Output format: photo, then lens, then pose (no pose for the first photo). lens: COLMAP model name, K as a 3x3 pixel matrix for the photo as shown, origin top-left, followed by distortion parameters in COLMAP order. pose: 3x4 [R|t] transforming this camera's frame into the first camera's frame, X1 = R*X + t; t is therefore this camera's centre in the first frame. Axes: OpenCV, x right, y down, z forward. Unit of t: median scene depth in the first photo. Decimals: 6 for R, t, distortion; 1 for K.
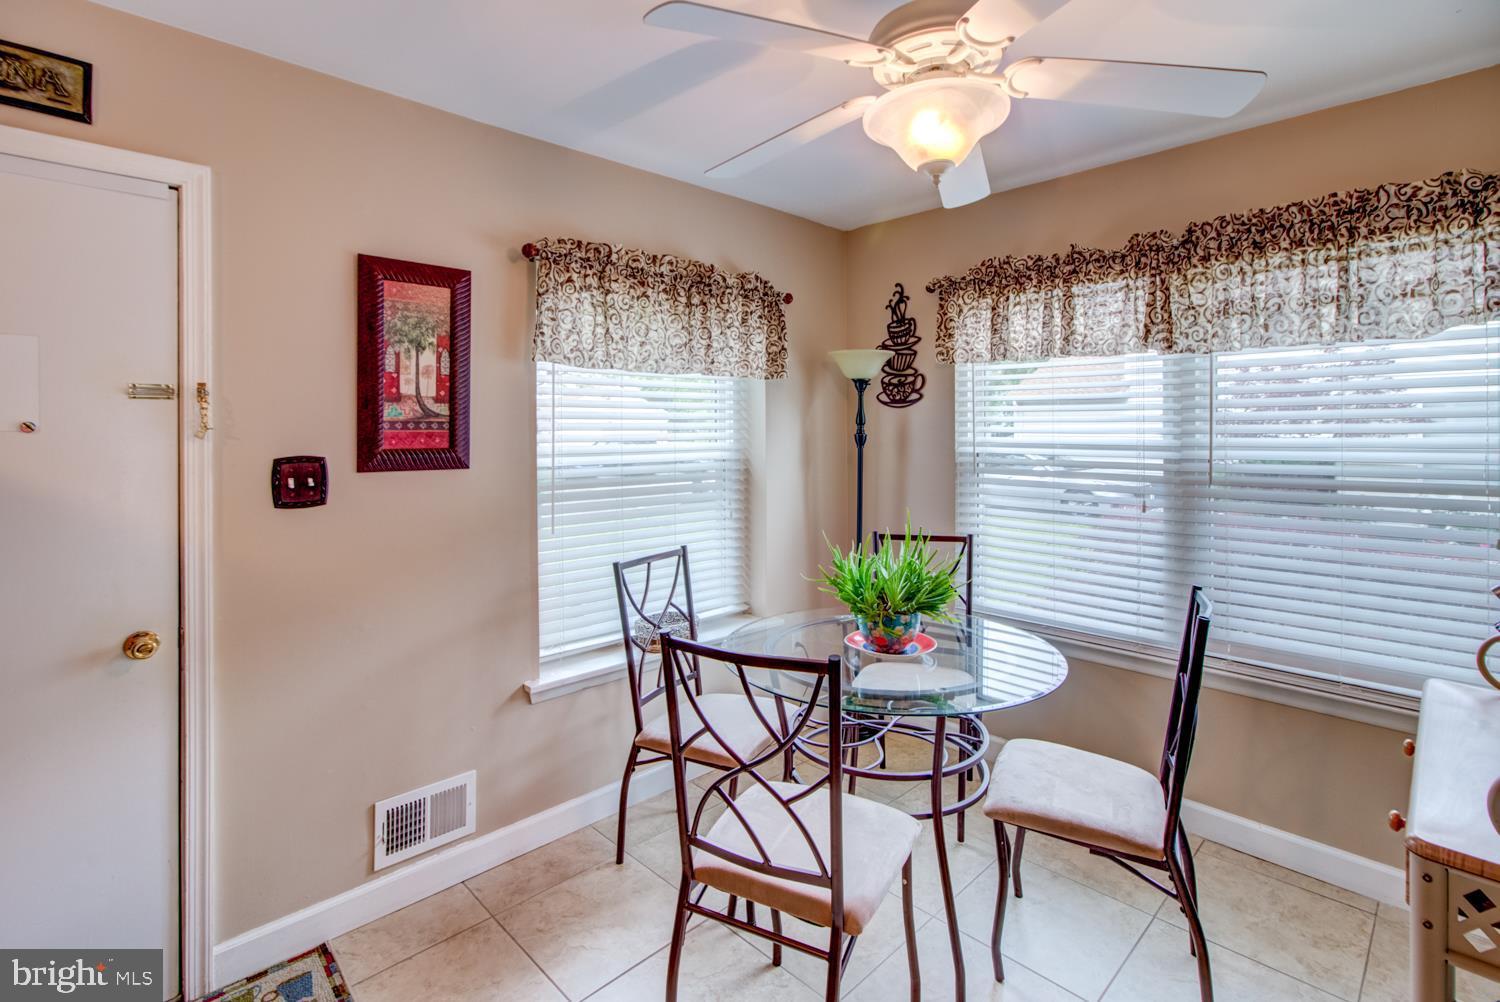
lens RADIAL K [[706.8, 0, 756.0], [0, 706.8, 453.9], [0, 0, 1]] dist [-0.035125, 0.039674]
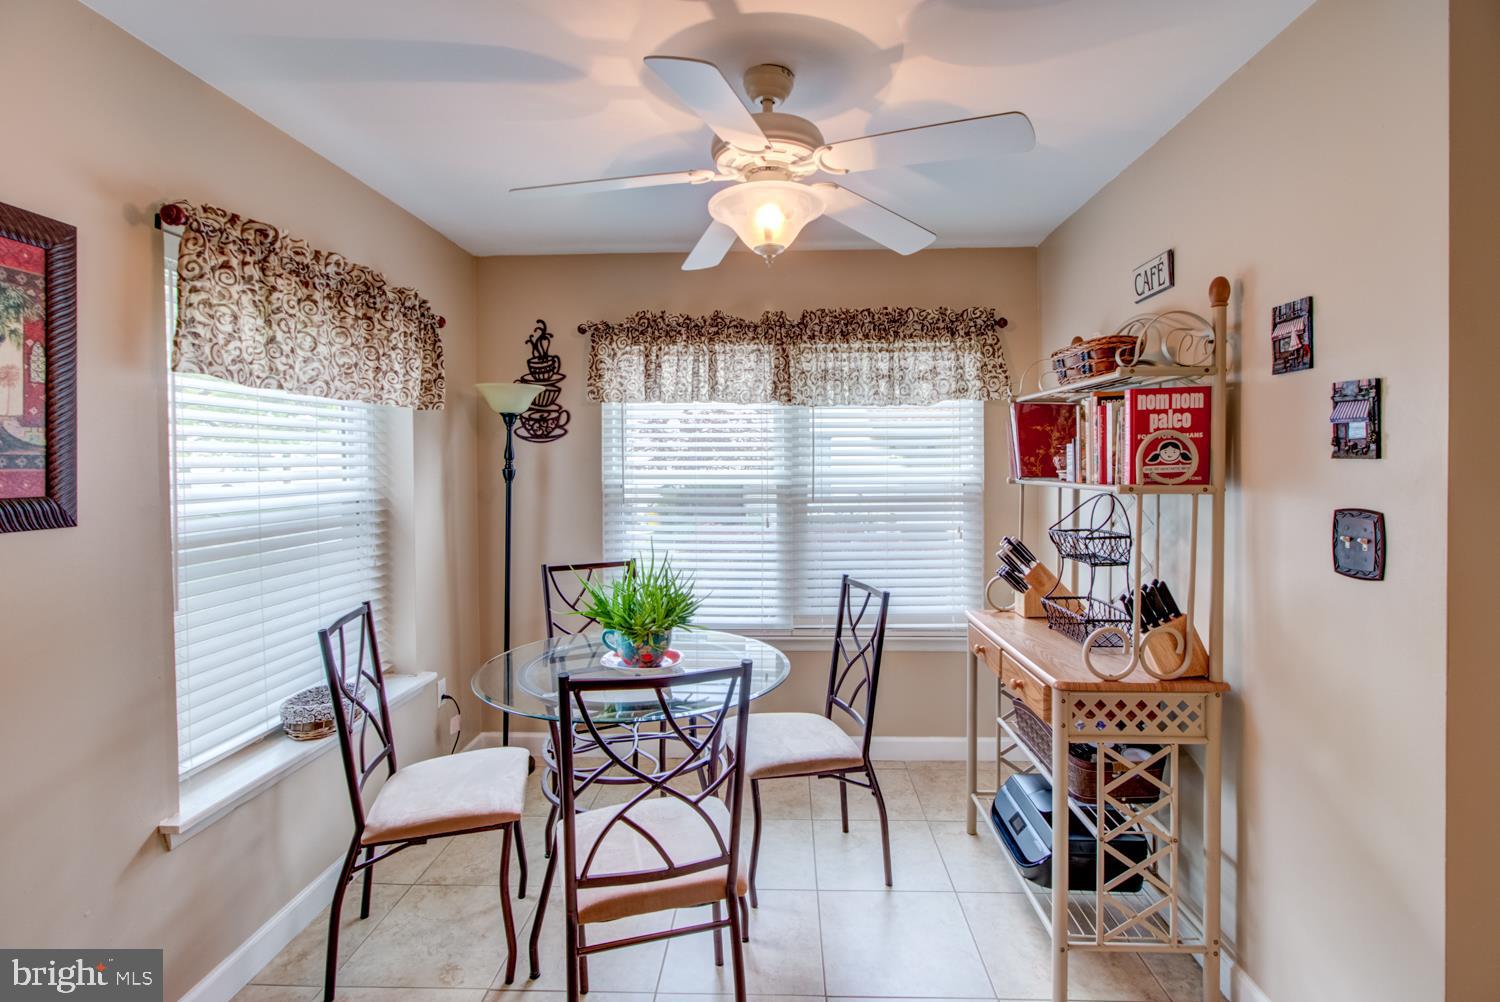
lens RADIAL K [[701.2, 0, 750.5], [0, 701.2, 485.2], [0, 0, 1]] dist [-0.016601, 0.013306]
pose [[0.731570, -0.026646, 0.681245, -0.349765], [0.029200, 0.999544, 0.007739, -0.004180], [-0.681140, 0.014231, 0.732015, 0.079295]]
